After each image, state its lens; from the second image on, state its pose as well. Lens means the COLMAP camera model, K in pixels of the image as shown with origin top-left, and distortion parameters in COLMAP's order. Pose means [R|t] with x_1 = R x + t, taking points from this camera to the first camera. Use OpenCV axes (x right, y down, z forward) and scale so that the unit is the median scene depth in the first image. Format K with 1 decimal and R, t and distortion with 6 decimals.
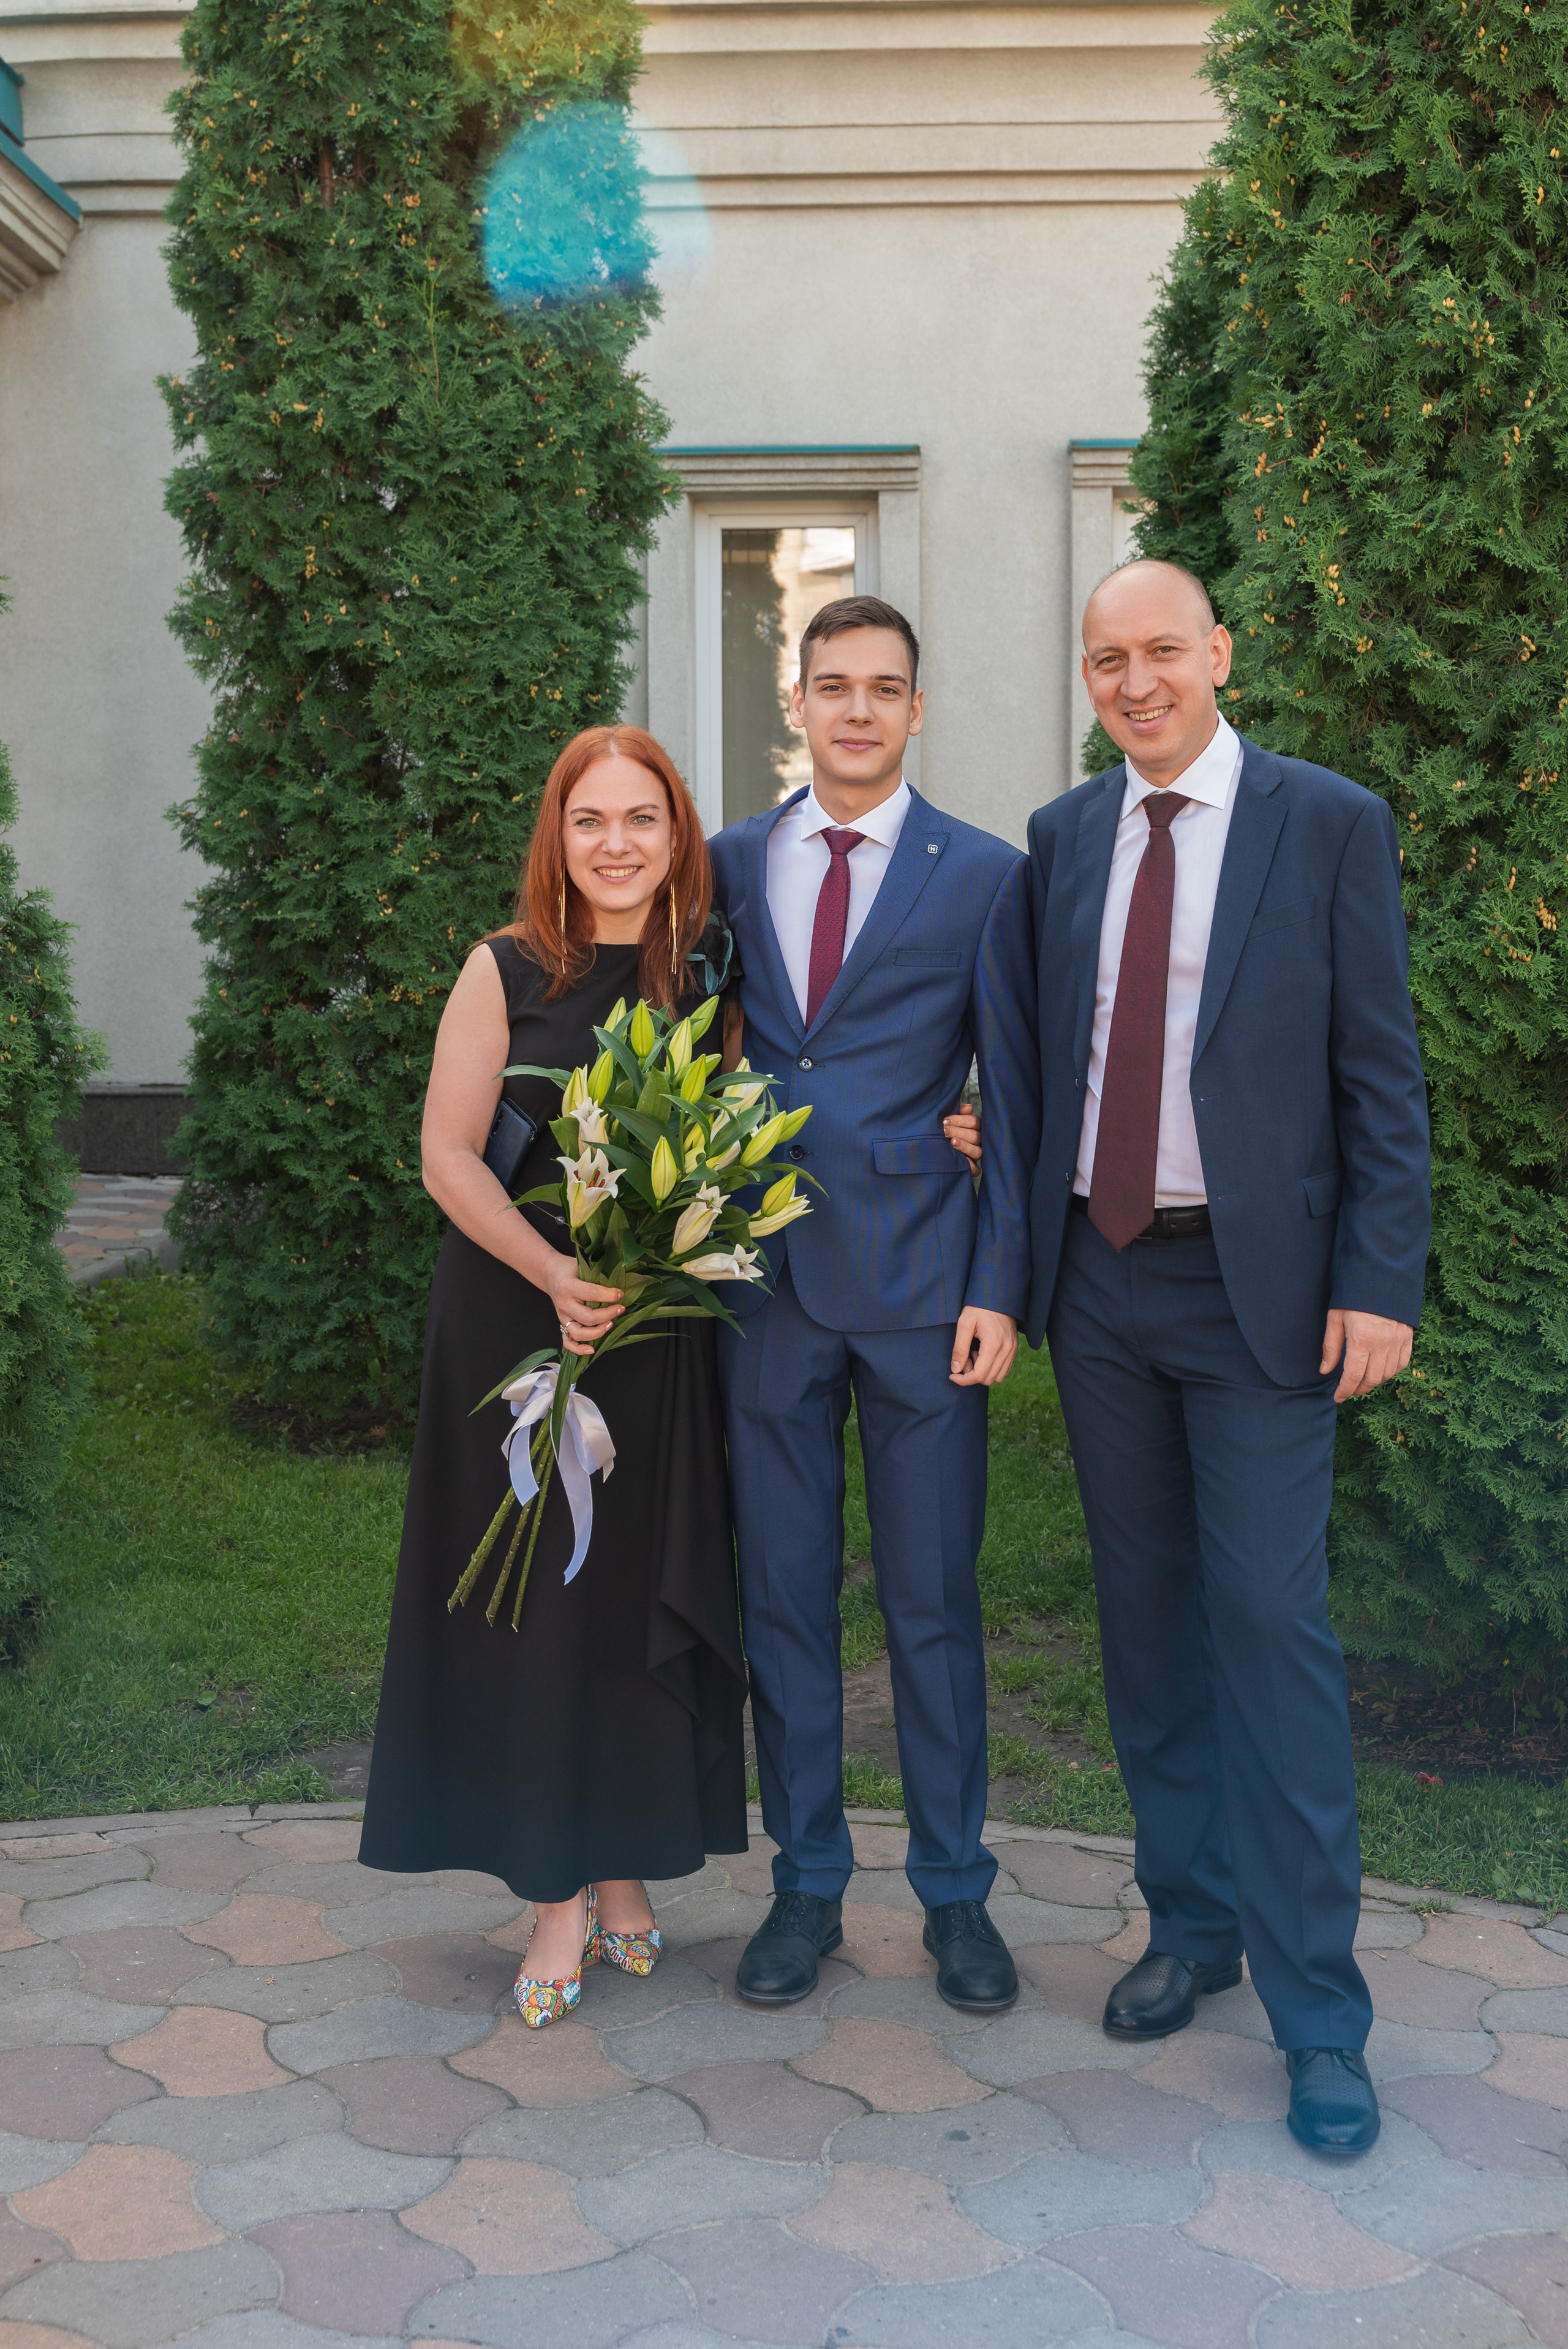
lens RADIAL K [[2792.0, 0, 775.4], [0, 2792.0, 1110.3], [0, 0, 1]] dist [-0.014605, 0.023451]
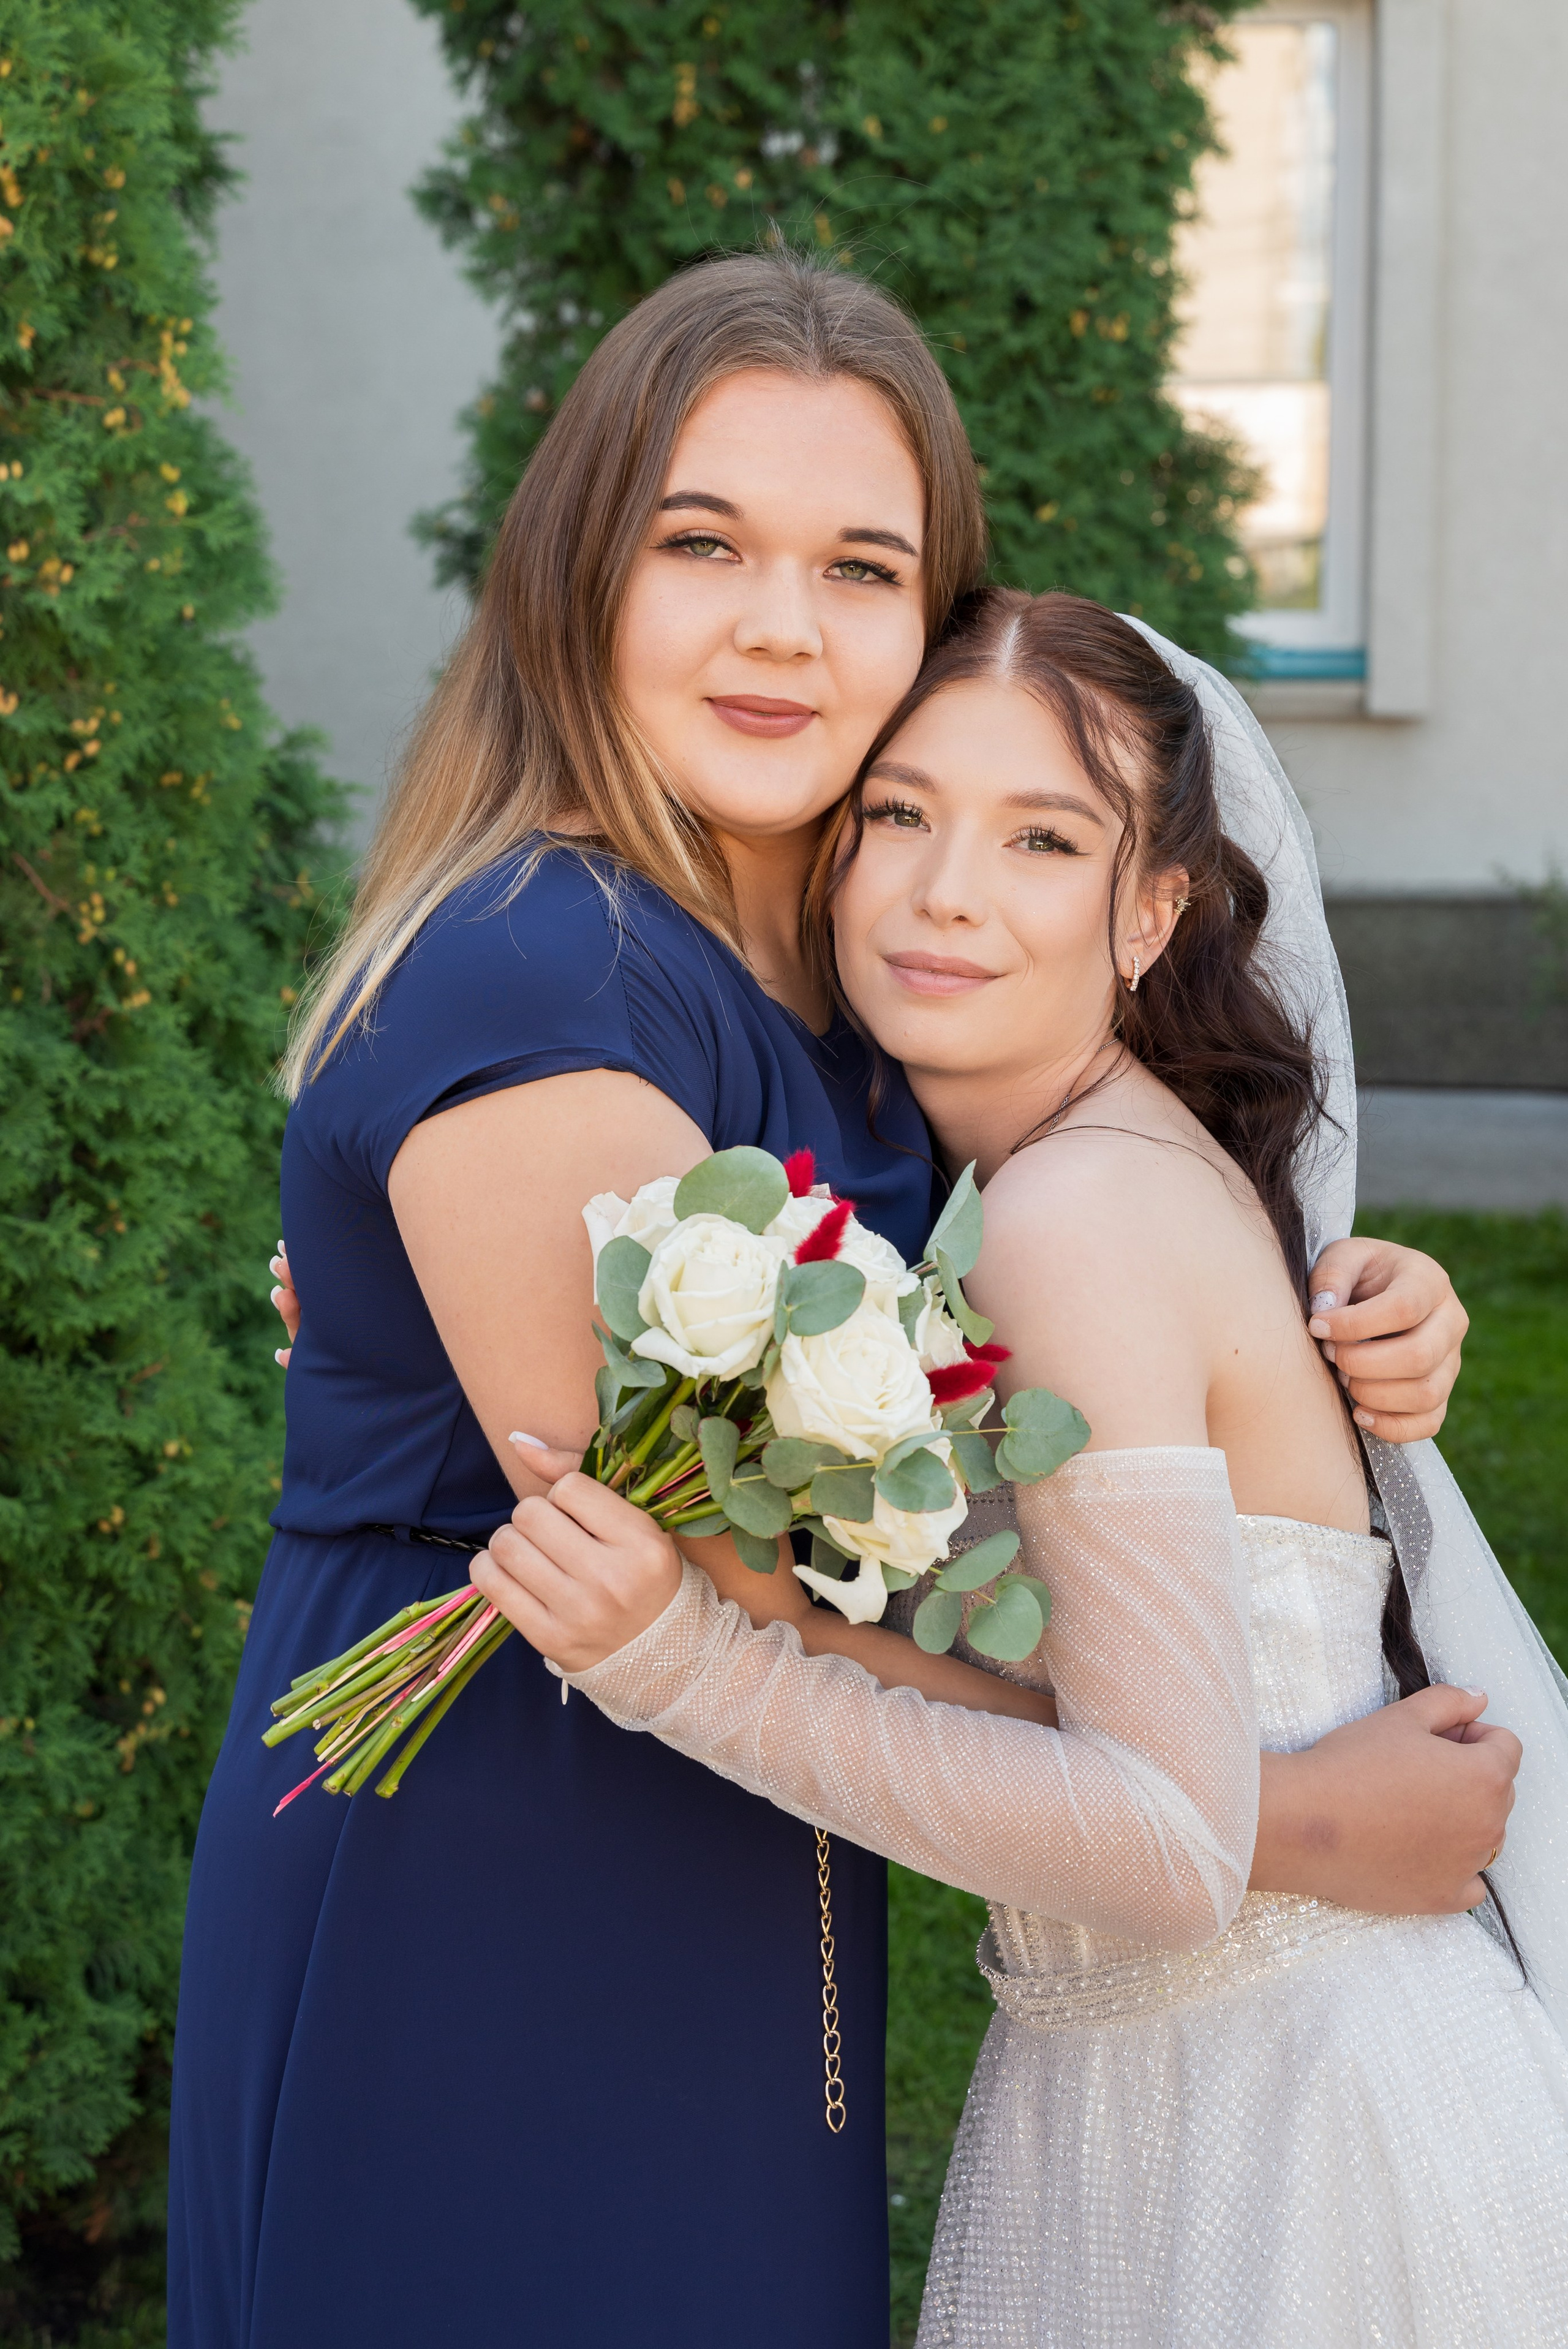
lens RADIAL K [[3529.6, 0, 790.3], [0, 3529.6, 1126.2], [0, 0, 1]] dist [-0.002374, 0.040218]
pose [[0.999385, 0.004366, -0.034802, -0.119015], [-0.001032, 0.995454, 0.095242, -0.054687], [0.035059, -0.095147, 0.994846, 0.258599]]
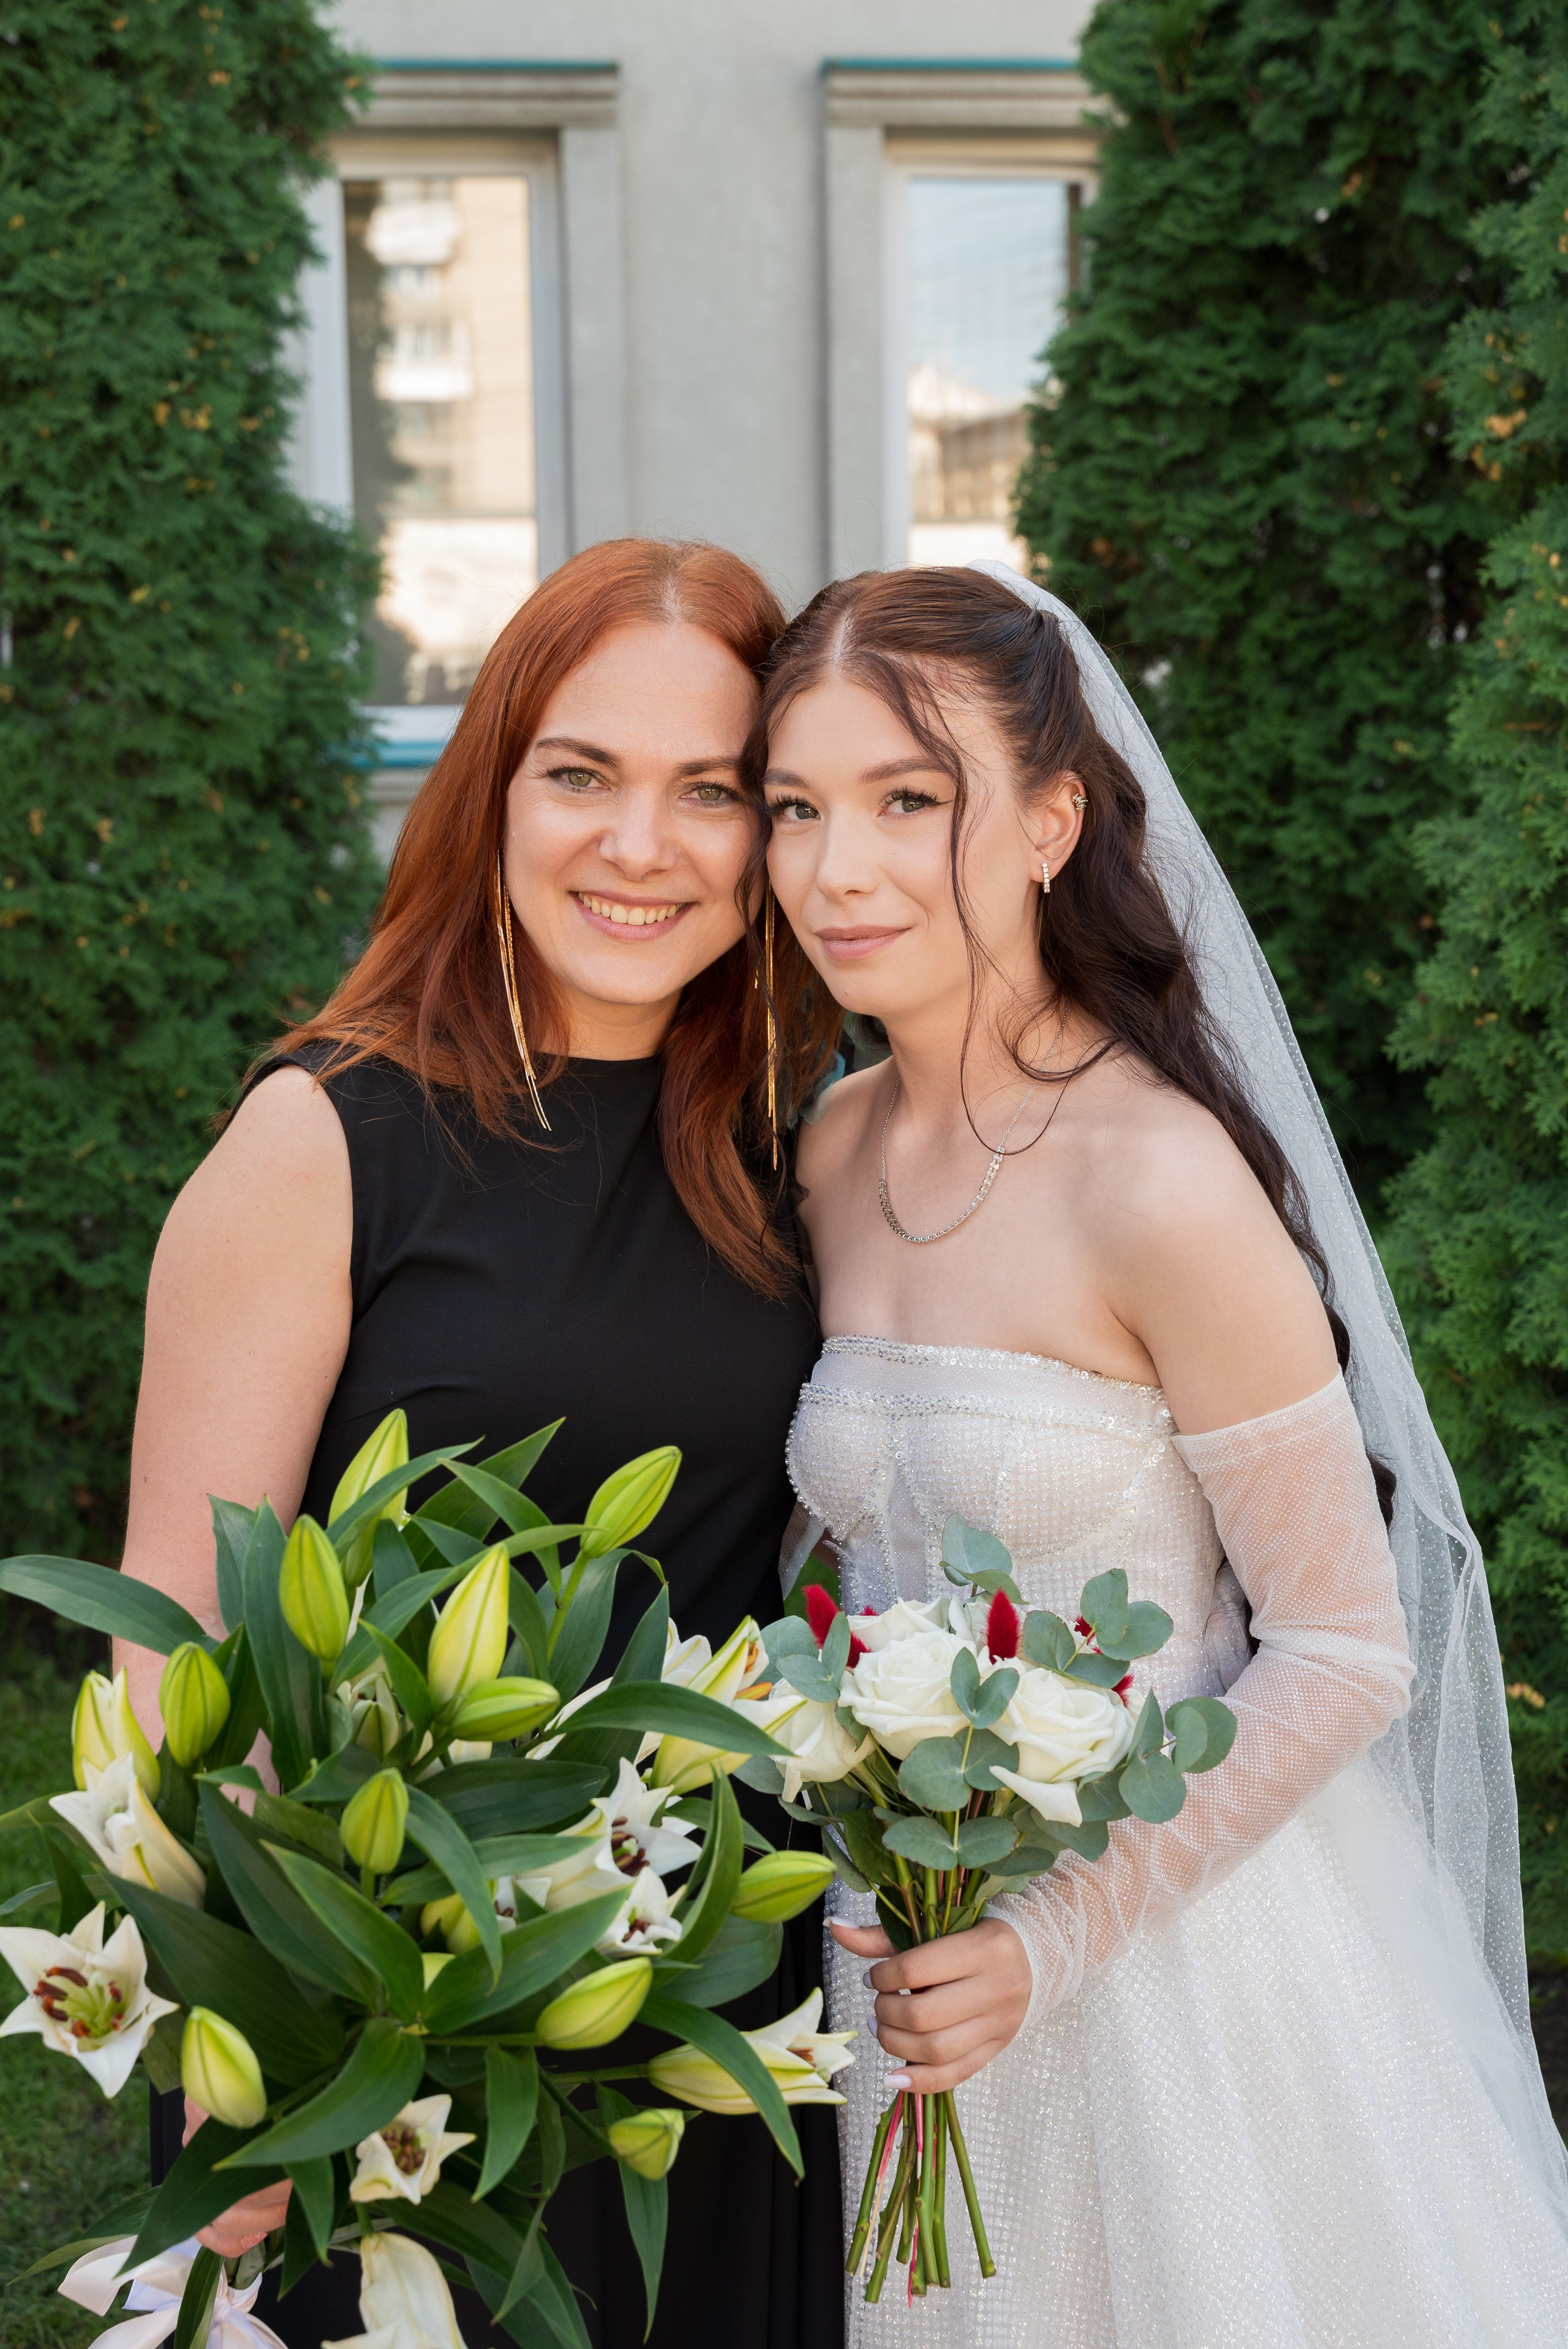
lens RADIAL K [[3091.7, 0, 740.5], [0, 3091.7, 1163.7], [0, 0, 1]] dist [-0.016669, 0.077088]
pose [[0.989996, -0.031906, 0.137444, -0.059315], [0.019190, 0.995494, 0.092865, -0.048549], [-0.139788, -0.089298, 0.986147, 0.310402]]
